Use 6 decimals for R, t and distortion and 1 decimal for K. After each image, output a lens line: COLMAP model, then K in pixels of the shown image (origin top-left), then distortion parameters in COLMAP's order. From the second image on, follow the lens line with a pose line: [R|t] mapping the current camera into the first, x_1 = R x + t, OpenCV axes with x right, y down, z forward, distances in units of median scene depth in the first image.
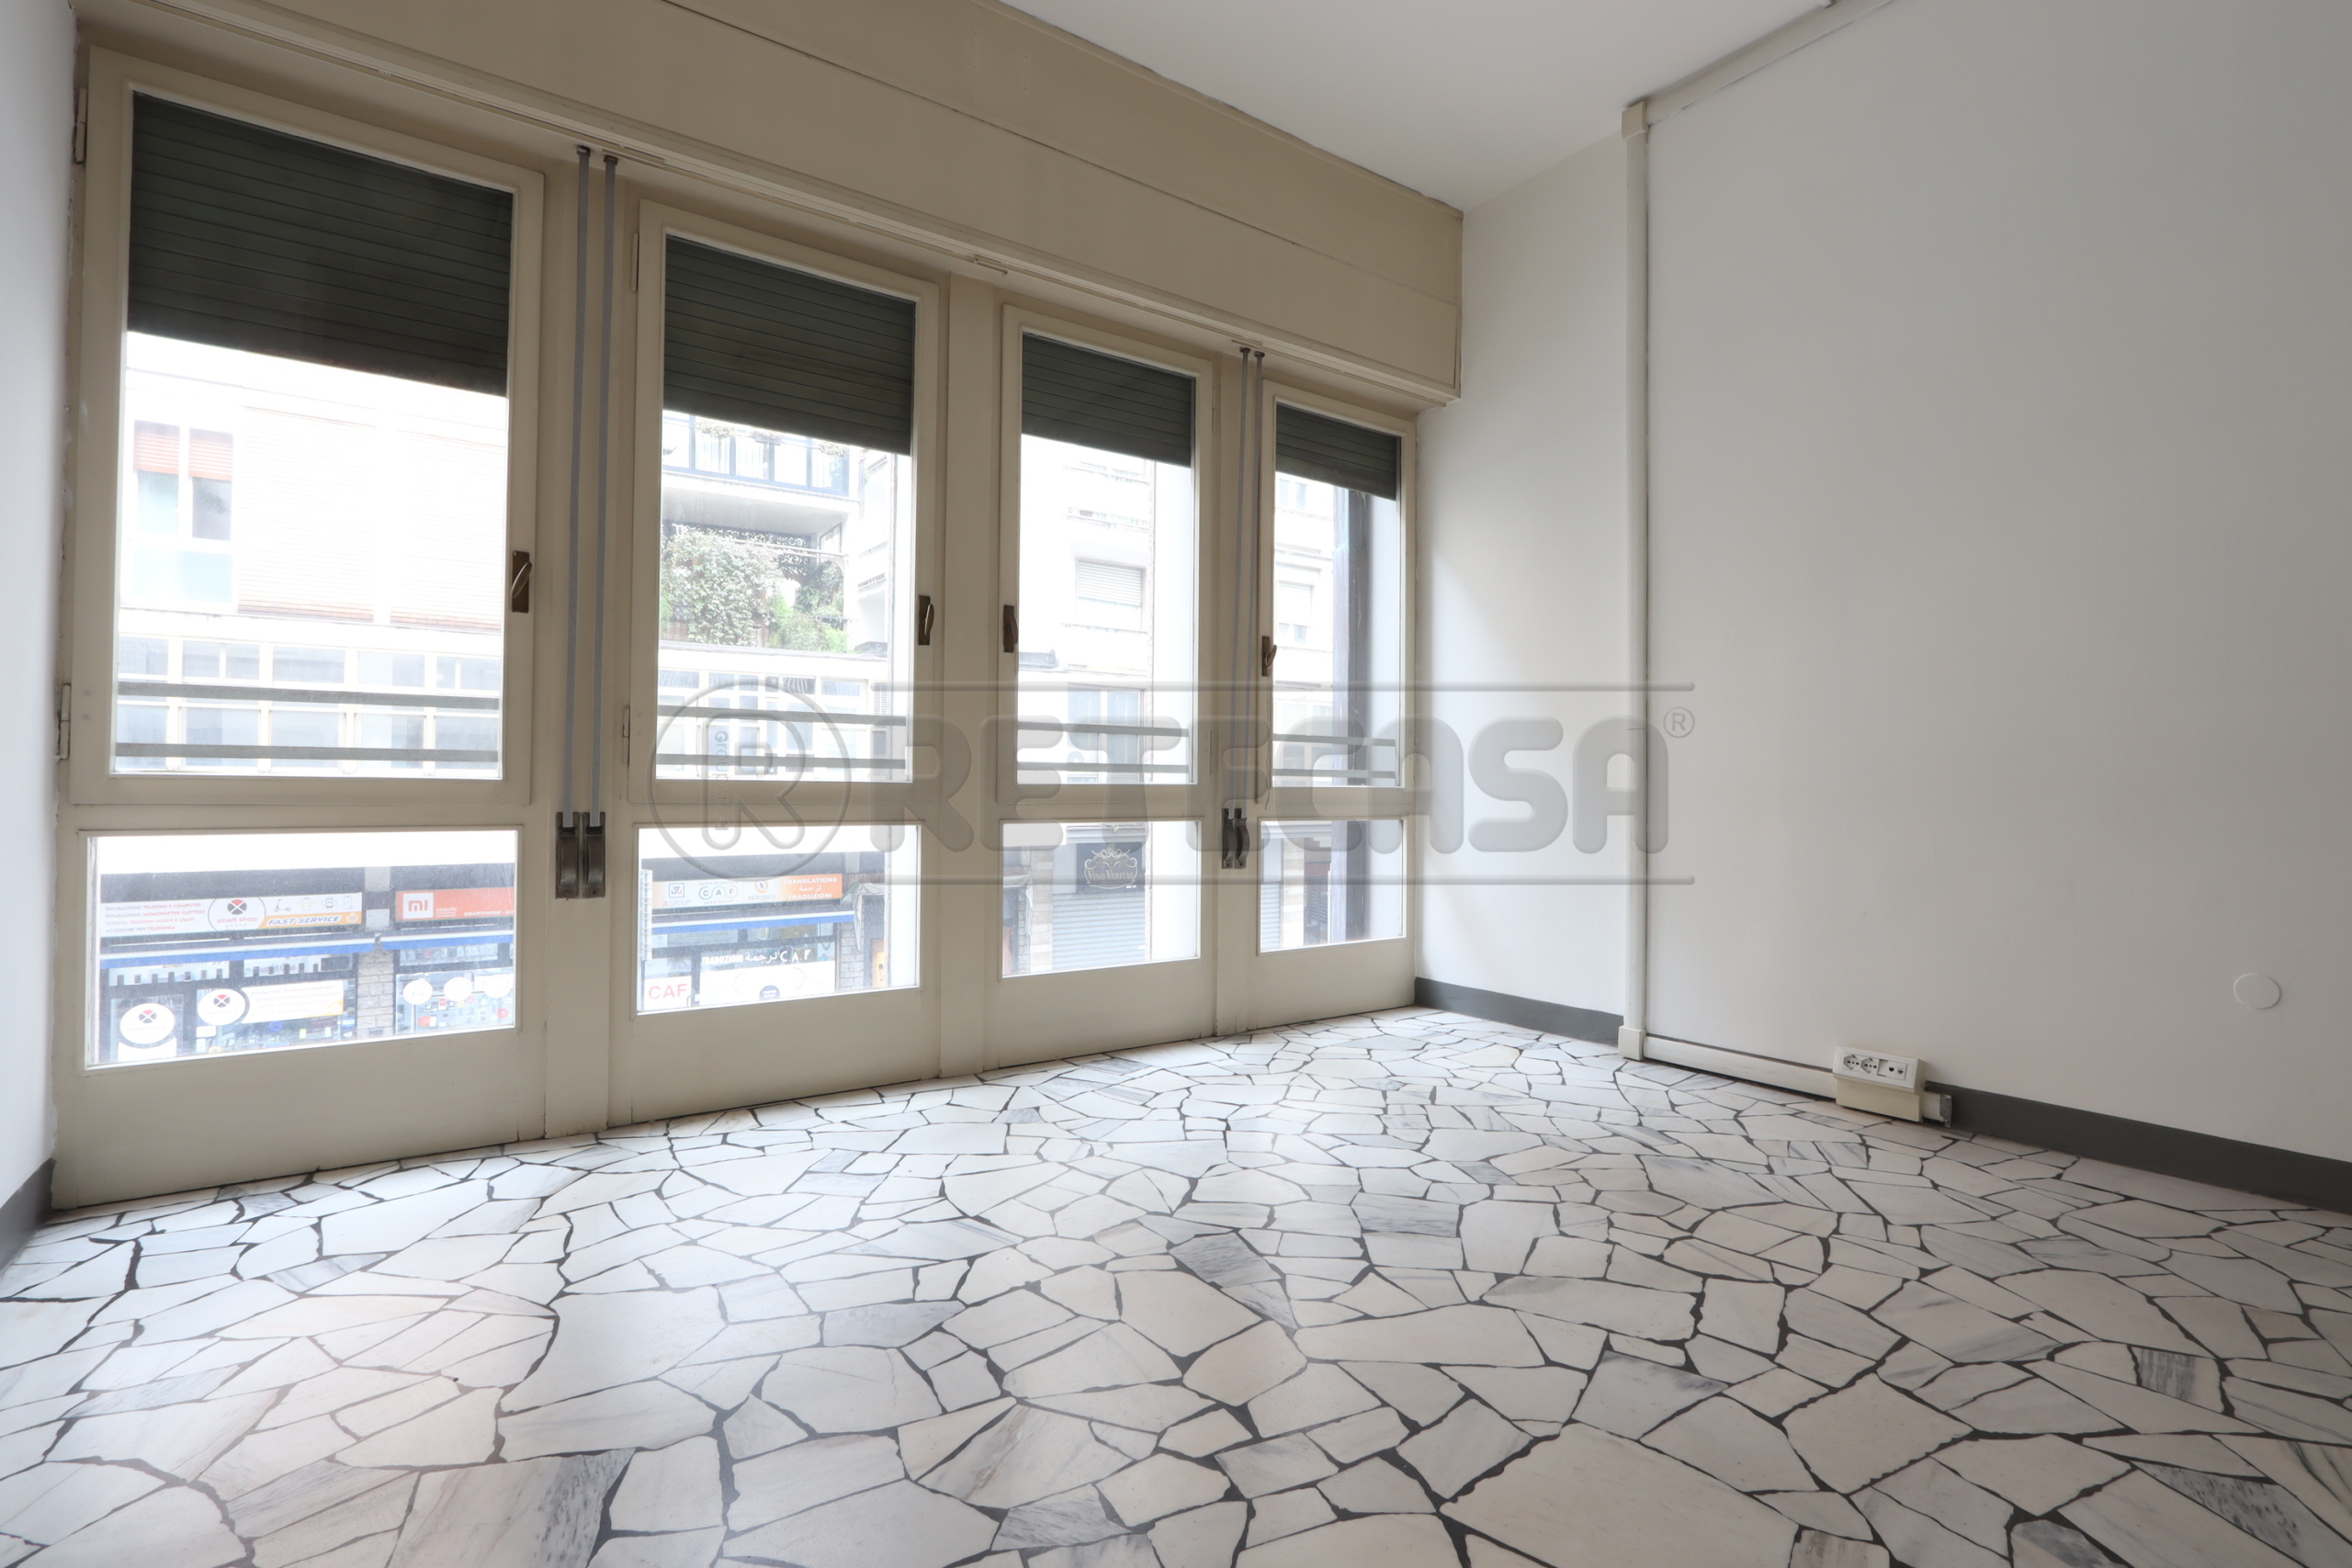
lens RADIAL K [[1095.7, 0, 1185.8], [0, 1095.7, 774.6], [0, 0, 1]] dist [-0.017601, 0.003668]
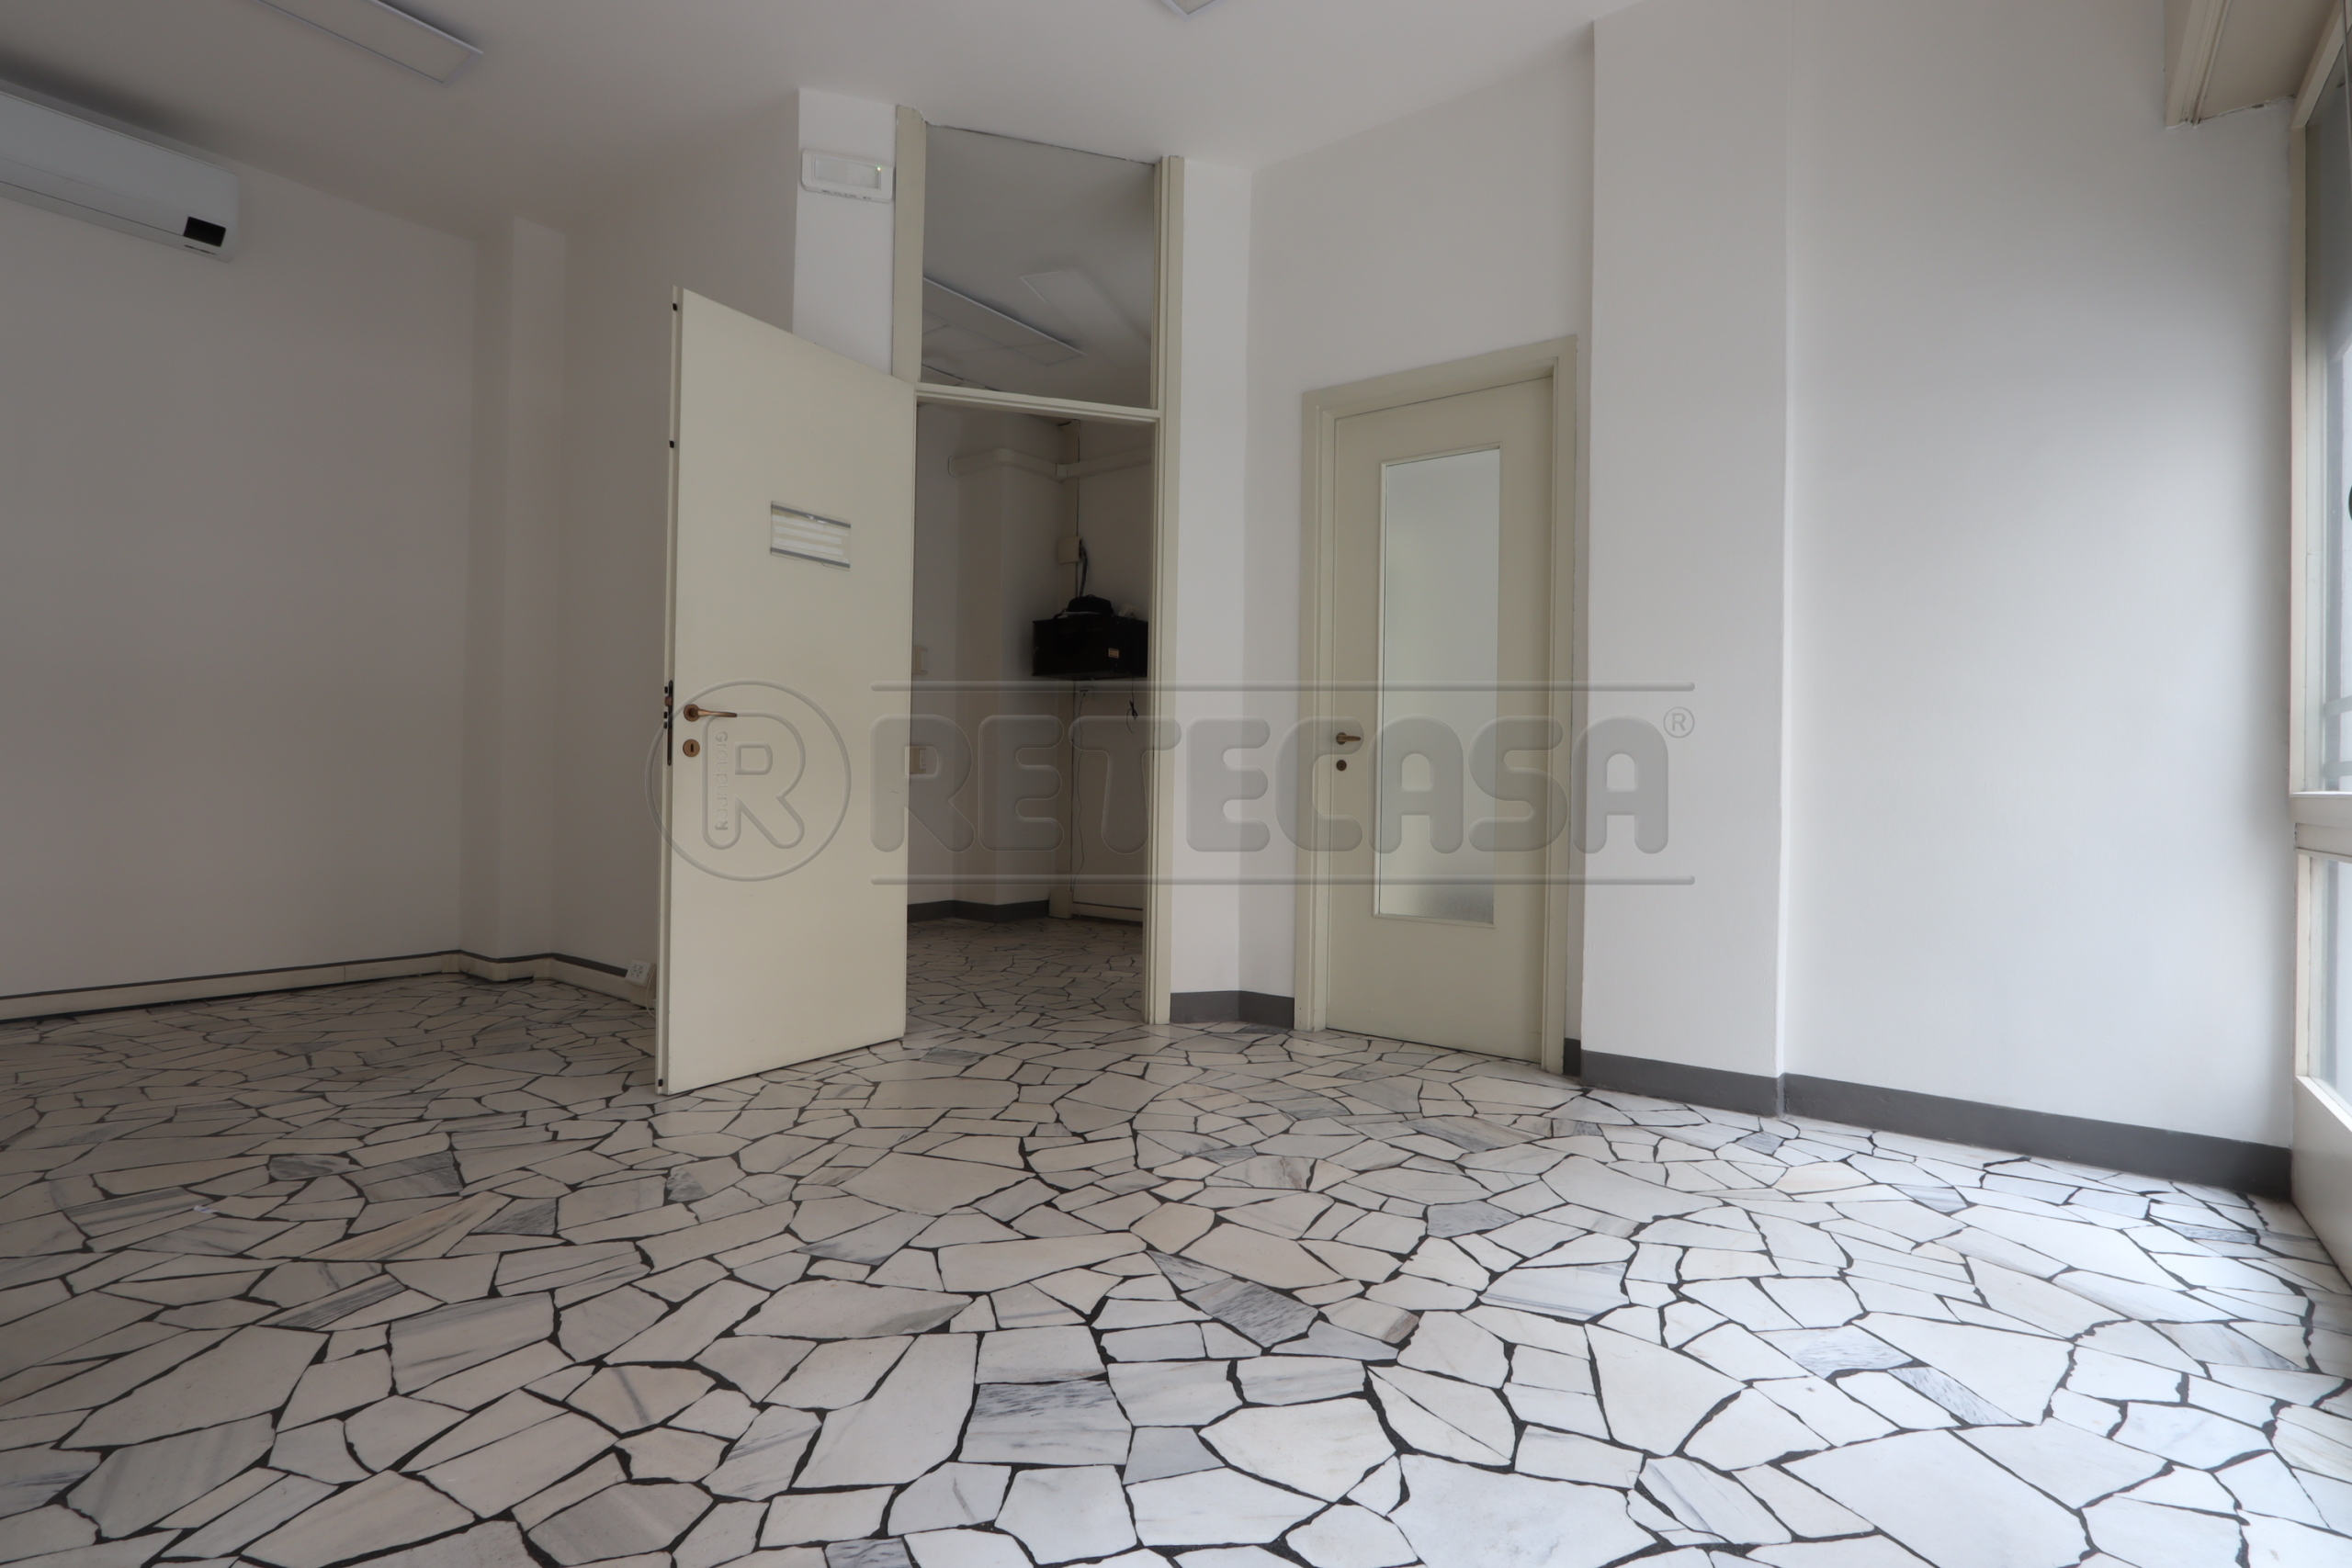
lens RADIAL K [[1095.7, 0, 1185.2], [0, 1095.7, 782.7], [0, 0, 1]] dist [-0.017601, 0.003668]
pose [[-0.953575, -0.024461, -0.300160, 0.327397], [-0.020752, 0.999664, -0.015540, 0.026461], [0.300440, -0.008589, -0.953762, 1.648757]]
